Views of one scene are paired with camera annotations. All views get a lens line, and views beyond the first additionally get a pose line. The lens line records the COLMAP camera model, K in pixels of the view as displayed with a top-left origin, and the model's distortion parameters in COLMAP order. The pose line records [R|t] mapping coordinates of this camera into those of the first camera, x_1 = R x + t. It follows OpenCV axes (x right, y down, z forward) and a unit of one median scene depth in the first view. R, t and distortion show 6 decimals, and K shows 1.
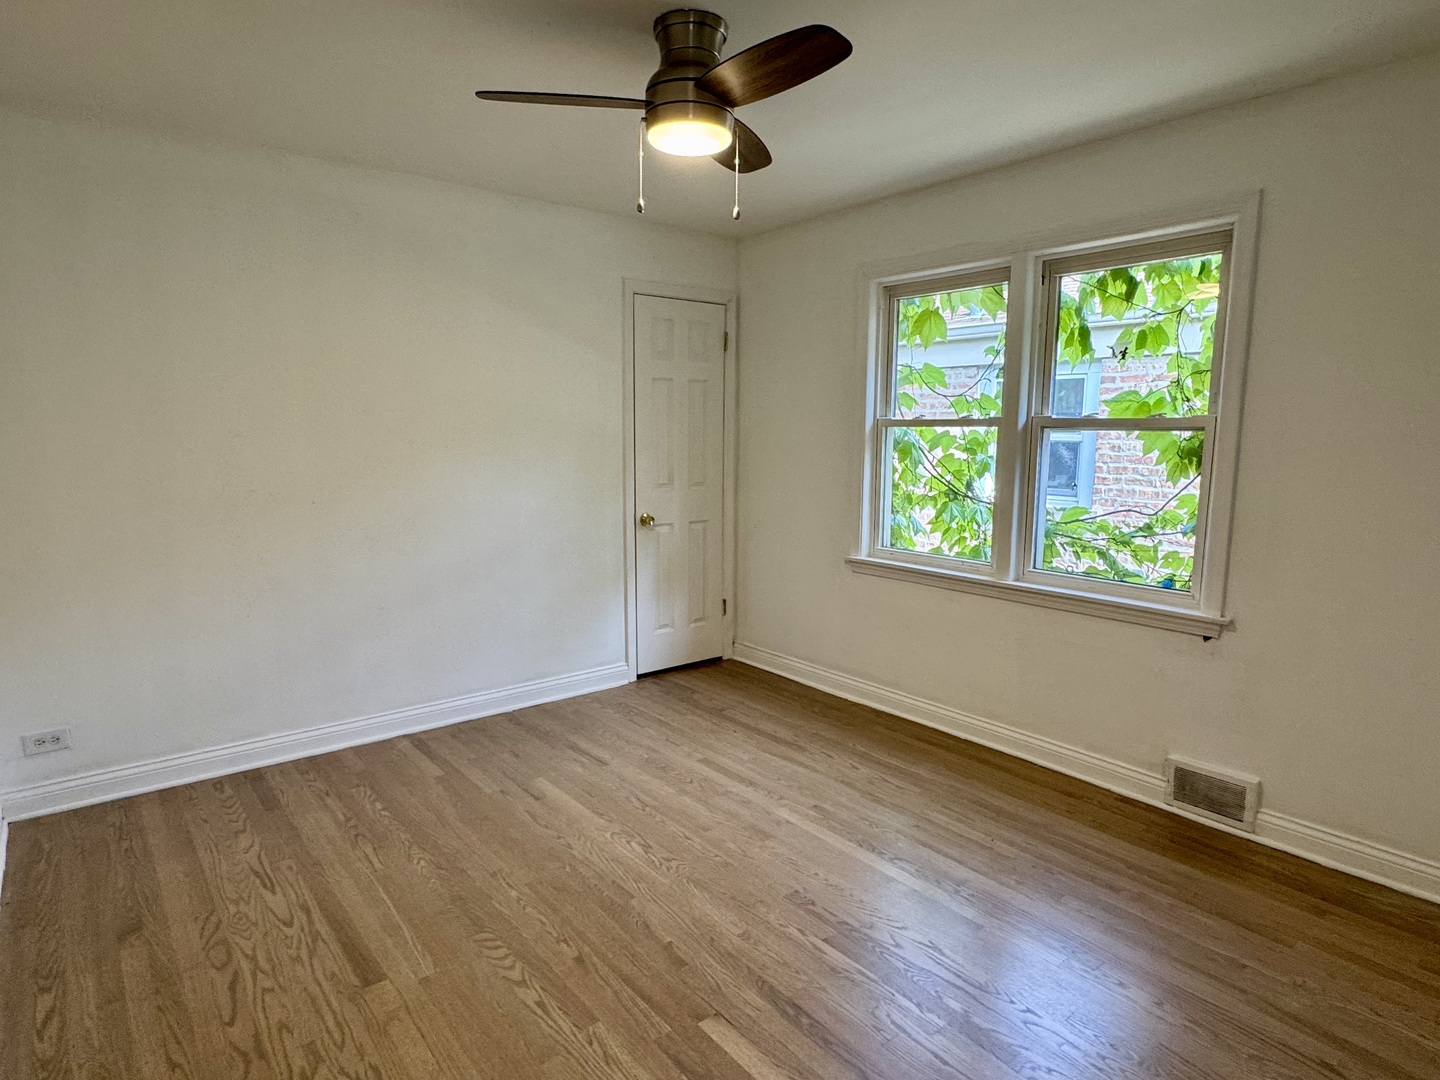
lens RADIAL K [[815.3, 0, 728.8], [0, 815.3, 545.0], [0, 0, 1]] dist [-0.004752, 0.001036]
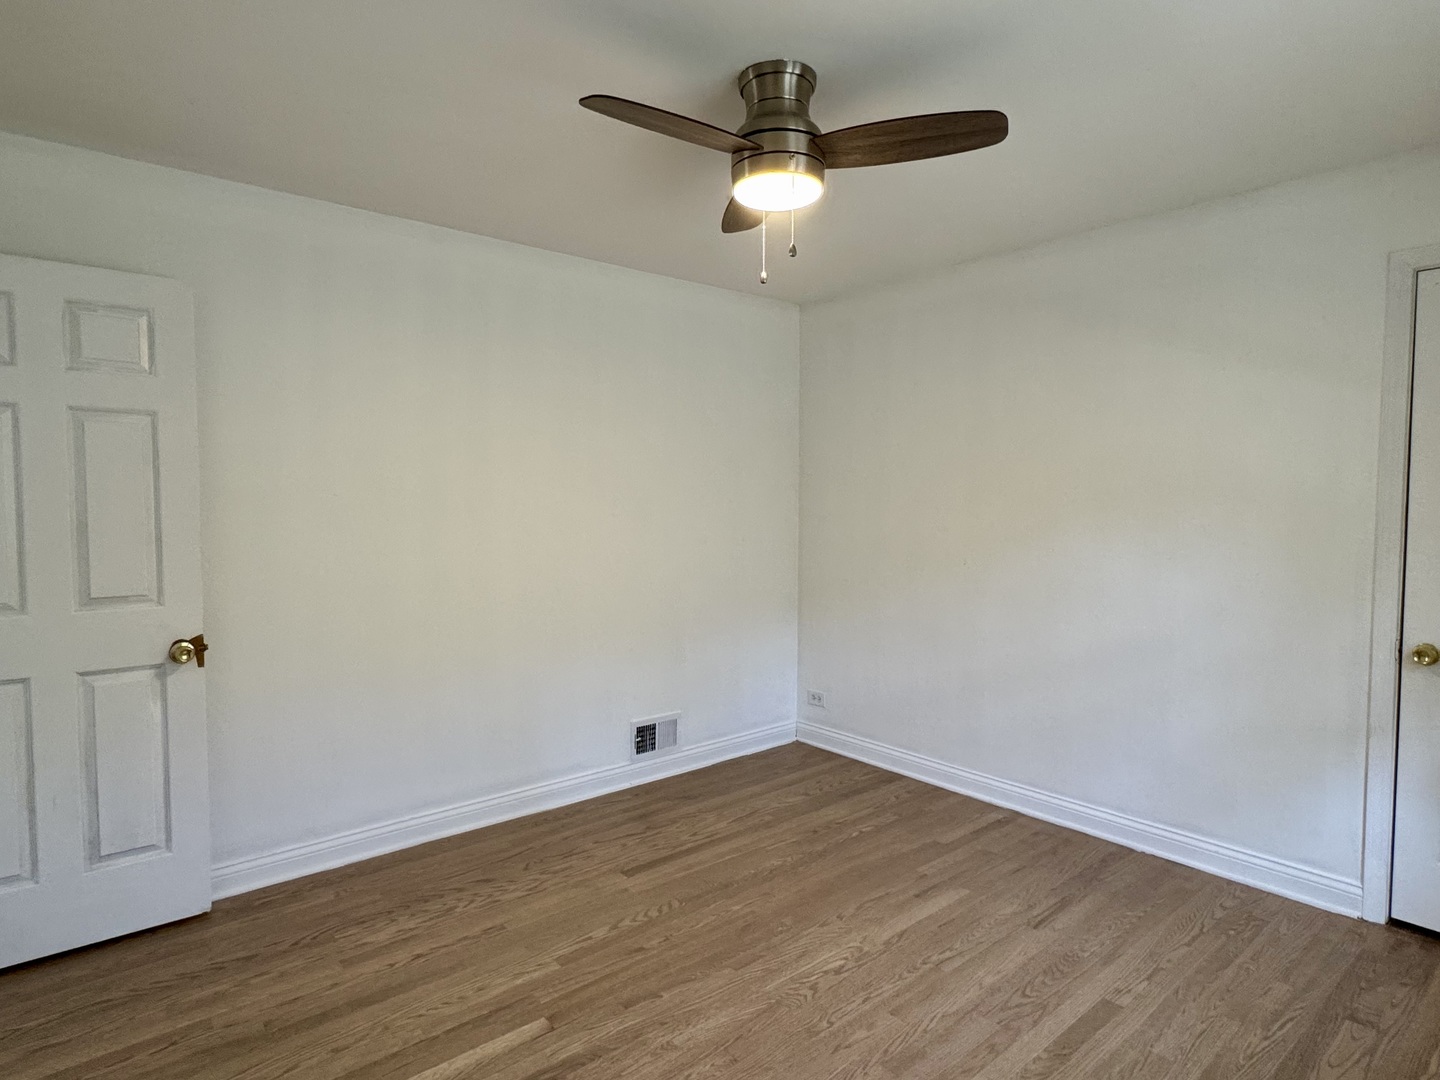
lens RADIAL K [[815.3, 0, 720.6], [0, 815.3, 538.7], [0, 0, 1]] dist [-0.004752, 0.001036]
pose [[0.010792, 0.043720, -0.998986, 0.689299], [-0.142285, 0.988945, 0.041743, -0.098054], [0.989767, 0.141690, 0.016894, 0.731753]]
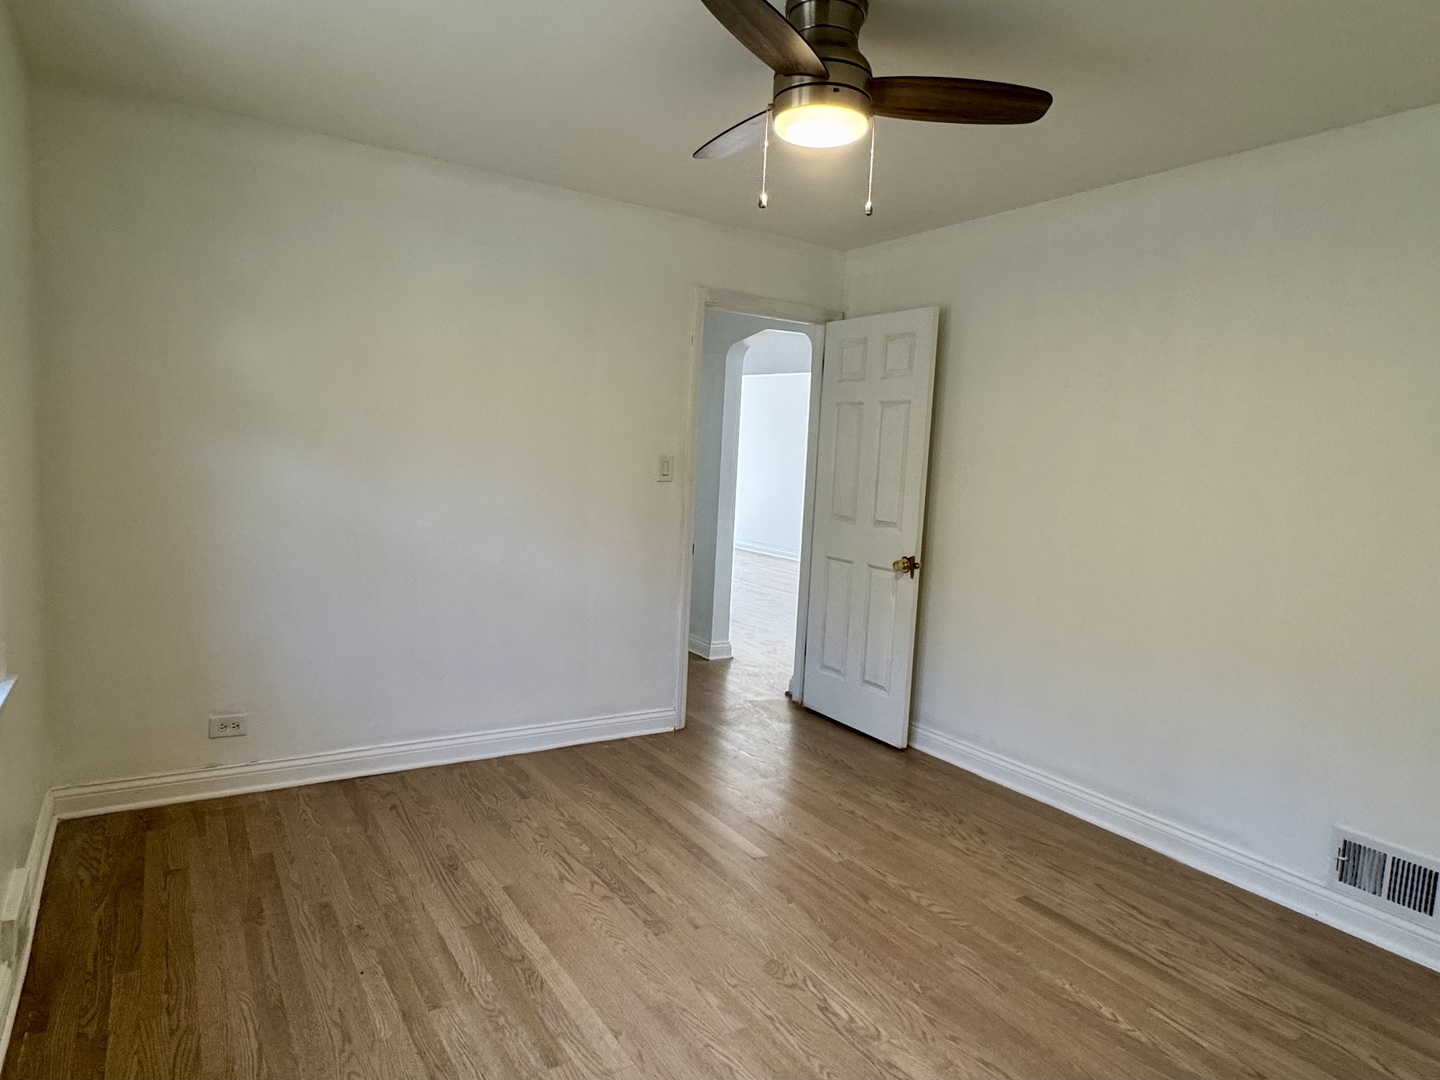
lens RADIAL K [[875.8, 0, 725.7], [0, 875.8, 541.6], [0, 0, 1]] dist [-0.007475, 0.004760]
pose [[-0.991176, -0.067040, 0.114350, -0.067307], [-0.038010, 0.970194, 0.239330, -0.212576], [-0.126986, 0.232872, -0.964181, 1.546788]]
